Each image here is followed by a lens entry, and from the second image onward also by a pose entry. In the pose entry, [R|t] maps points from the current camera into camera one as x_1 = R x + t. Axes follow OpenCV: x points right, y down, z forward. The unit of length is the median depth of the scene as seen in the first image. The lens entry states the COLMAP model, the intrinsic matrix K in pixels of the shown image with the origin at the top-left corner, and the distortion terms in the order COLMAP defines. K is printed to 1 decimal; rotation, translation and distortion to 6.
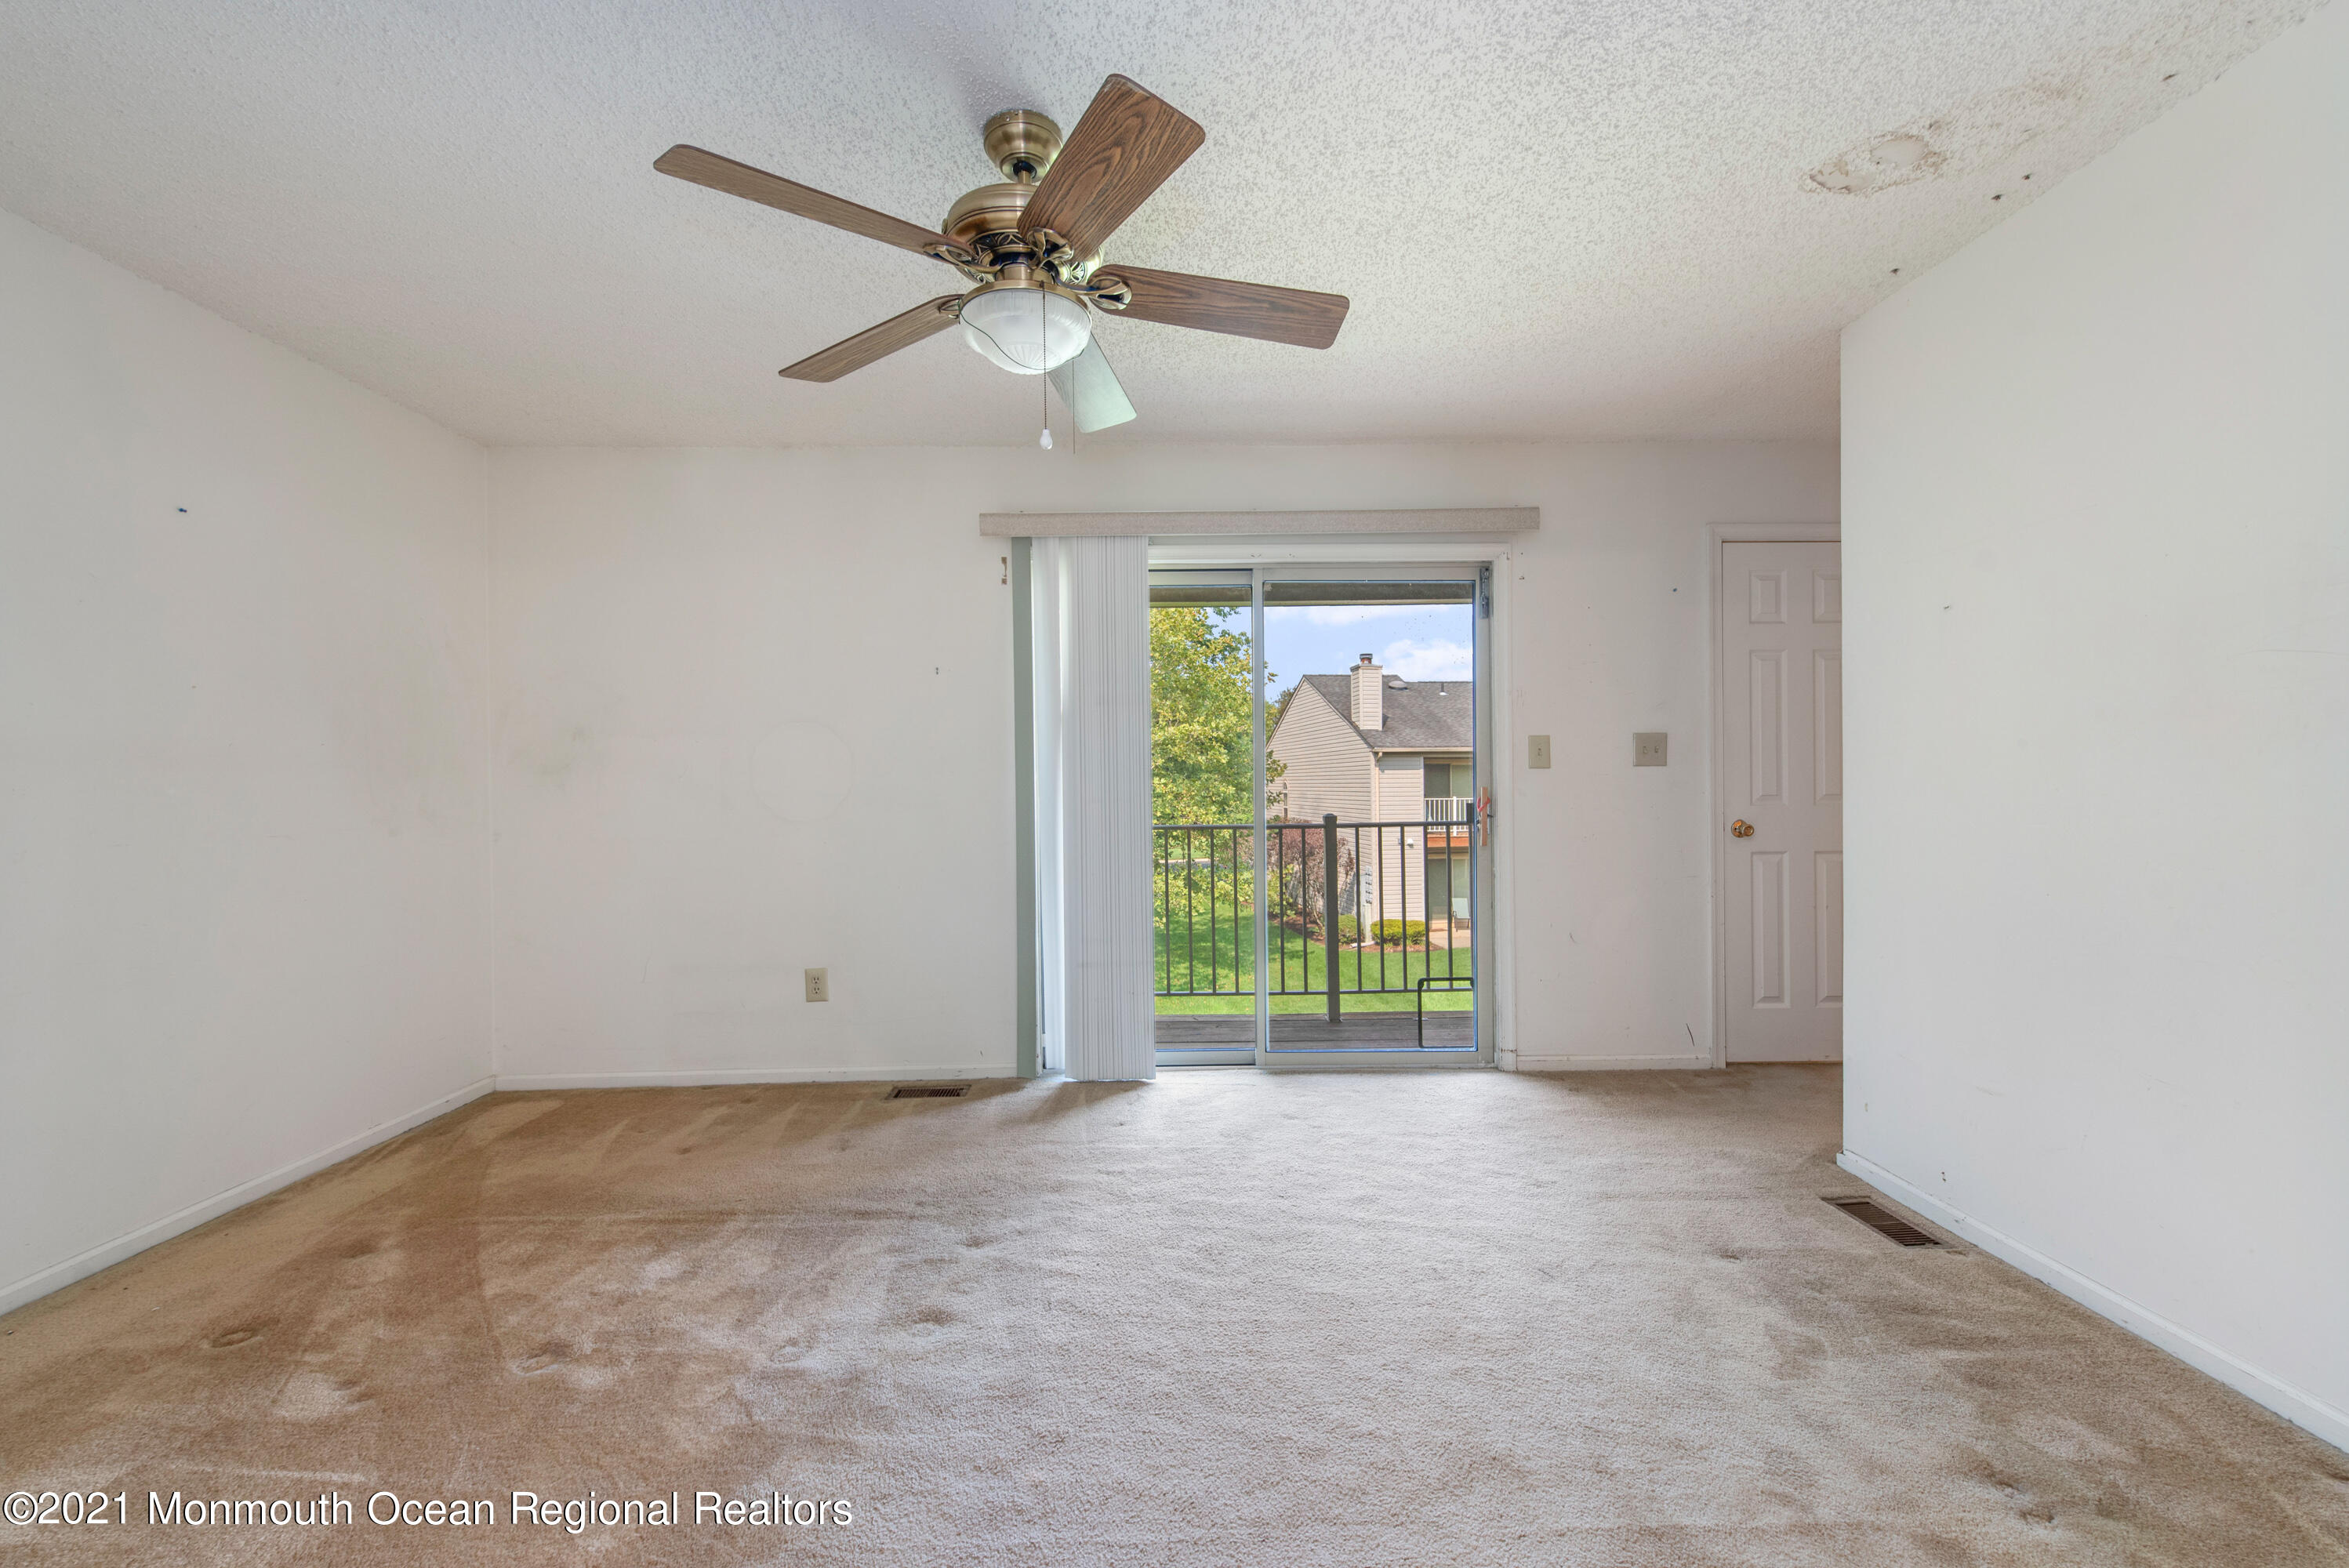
lens RADIAL K [[913.9, 0, 1187.6], [0, 913.9, 784.9], [0, 0, 1]] dist [0.013056, -0.002748]
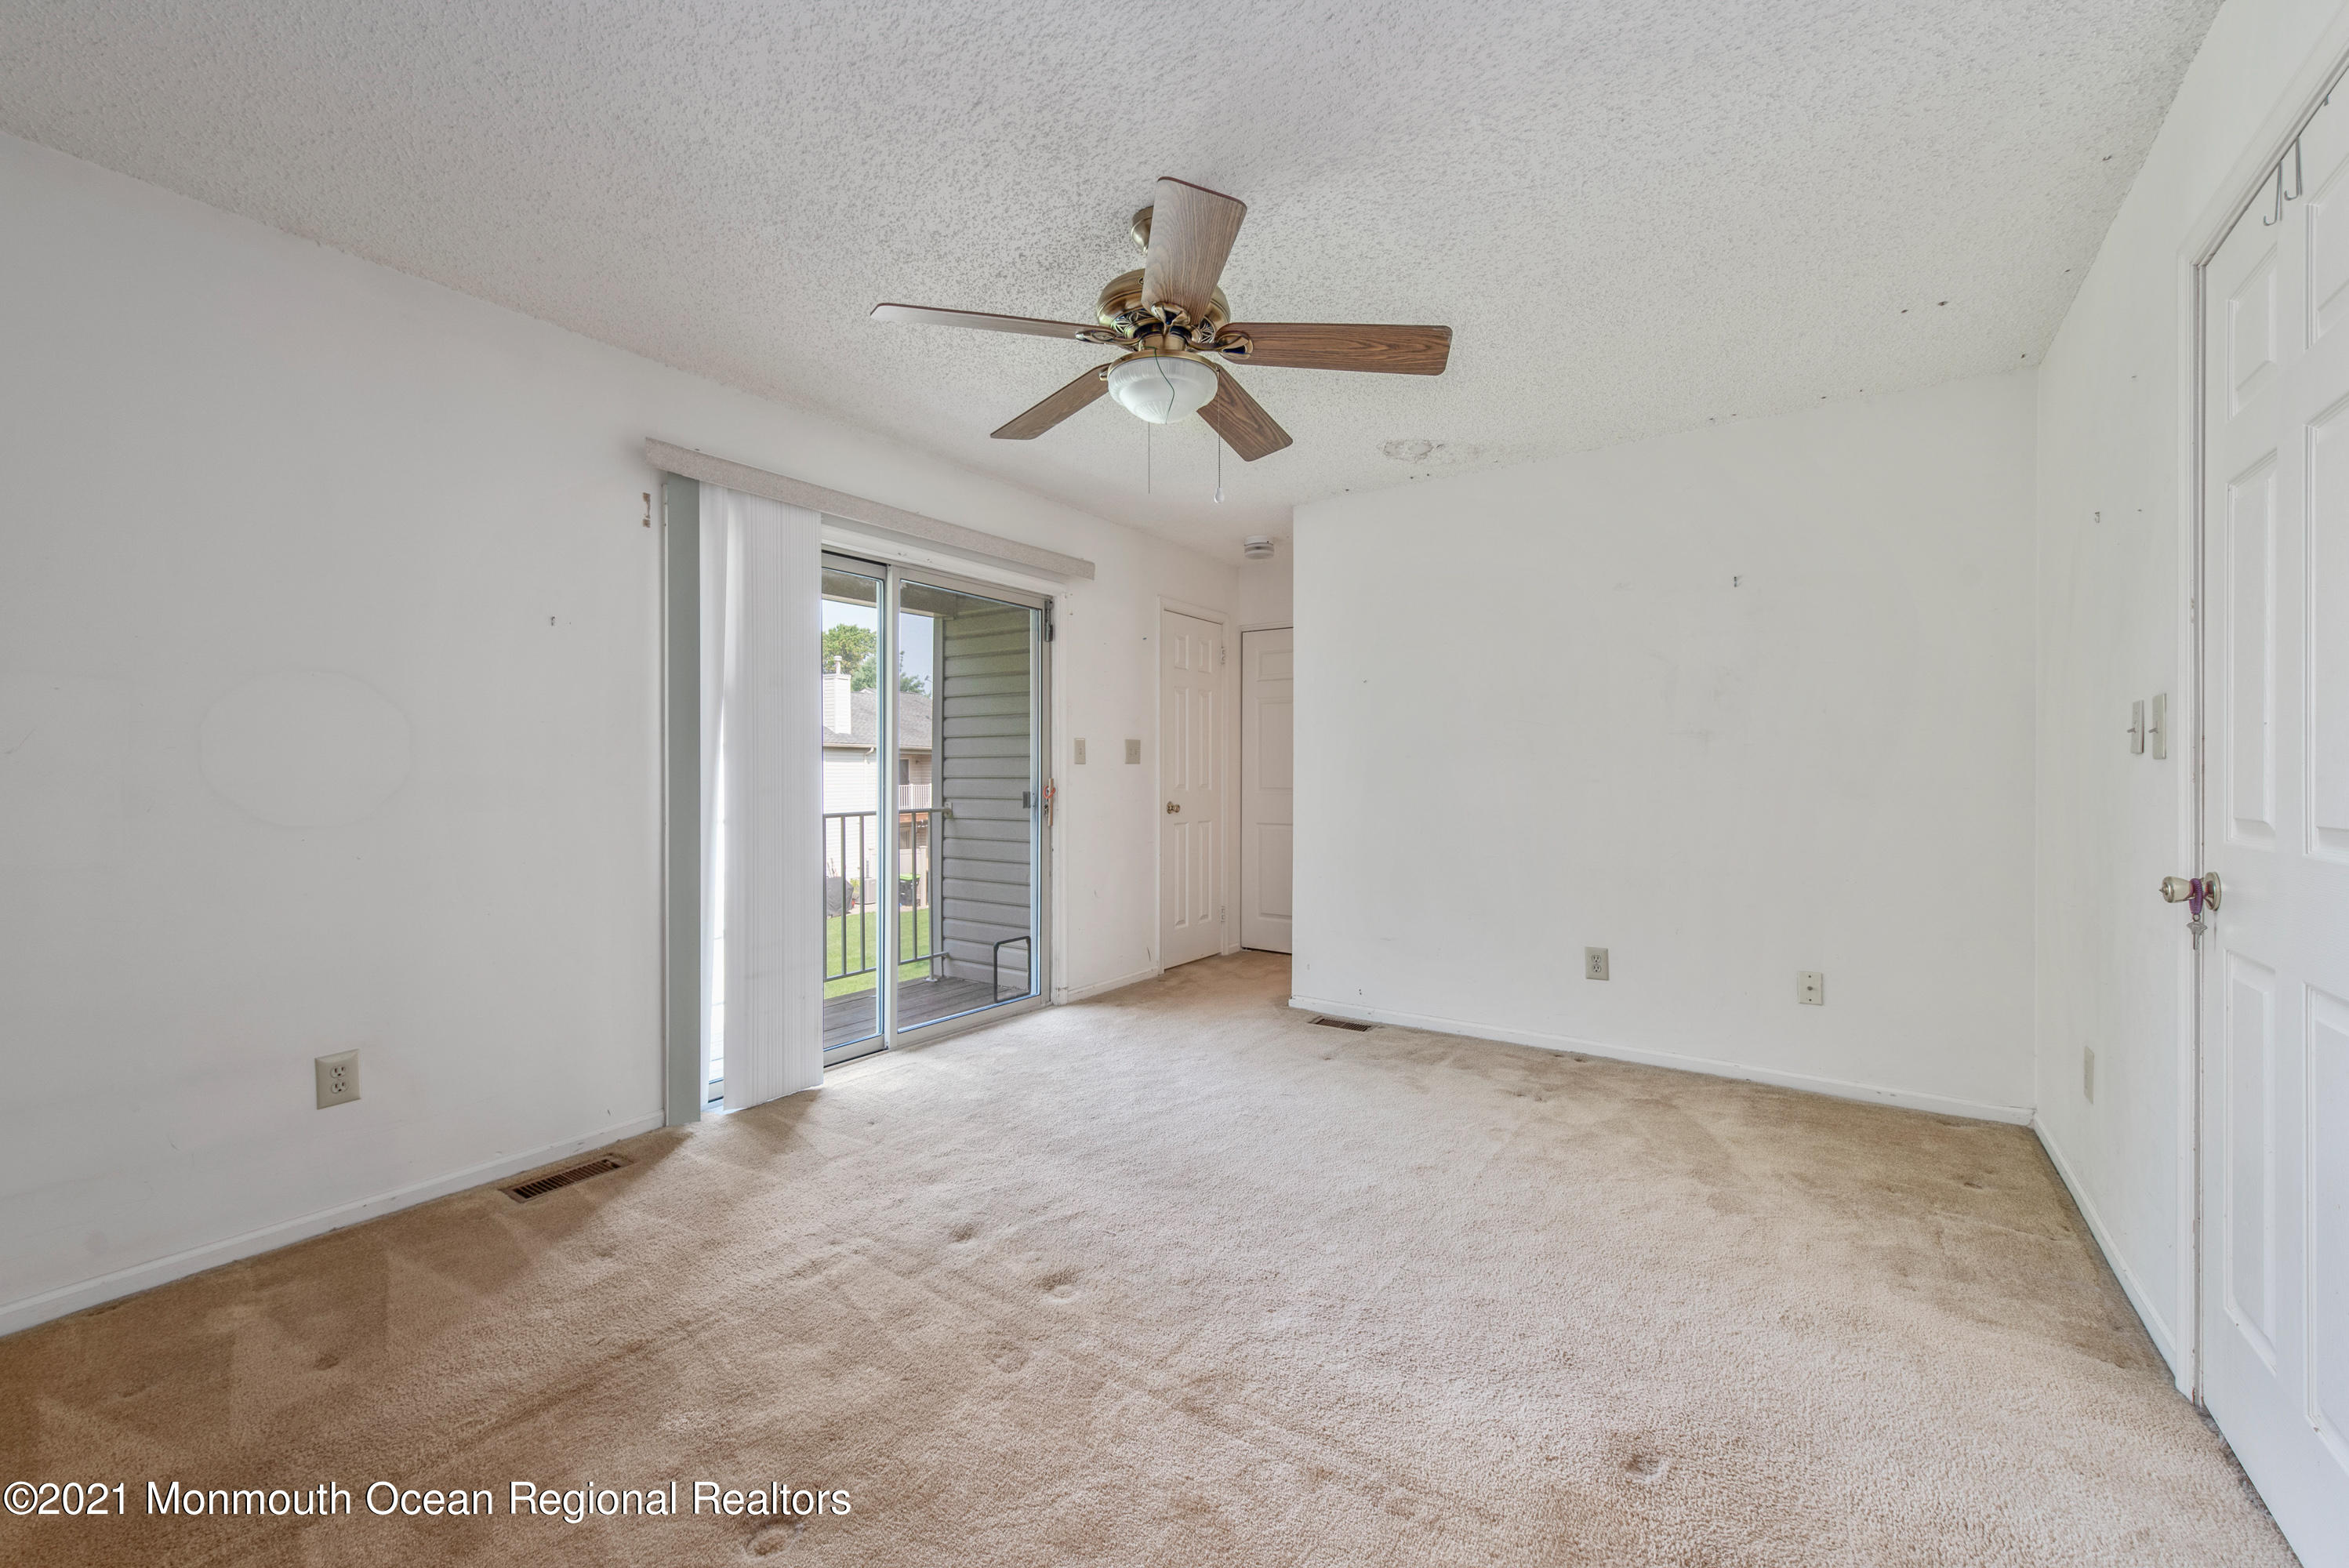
lens RADIAL K [[913.9, 0, 1118.2], [0, 913.9, 773.4], [0, 0, 1]] dist [0.013056, -0.002748]
pose [[0.618188, 0.009432, 0.785973, -0.637263], [-0.005094, 0.999955, -0.007993, 0.005528], [-0.786014, 0.000937, 0.618209, 0.179291]]
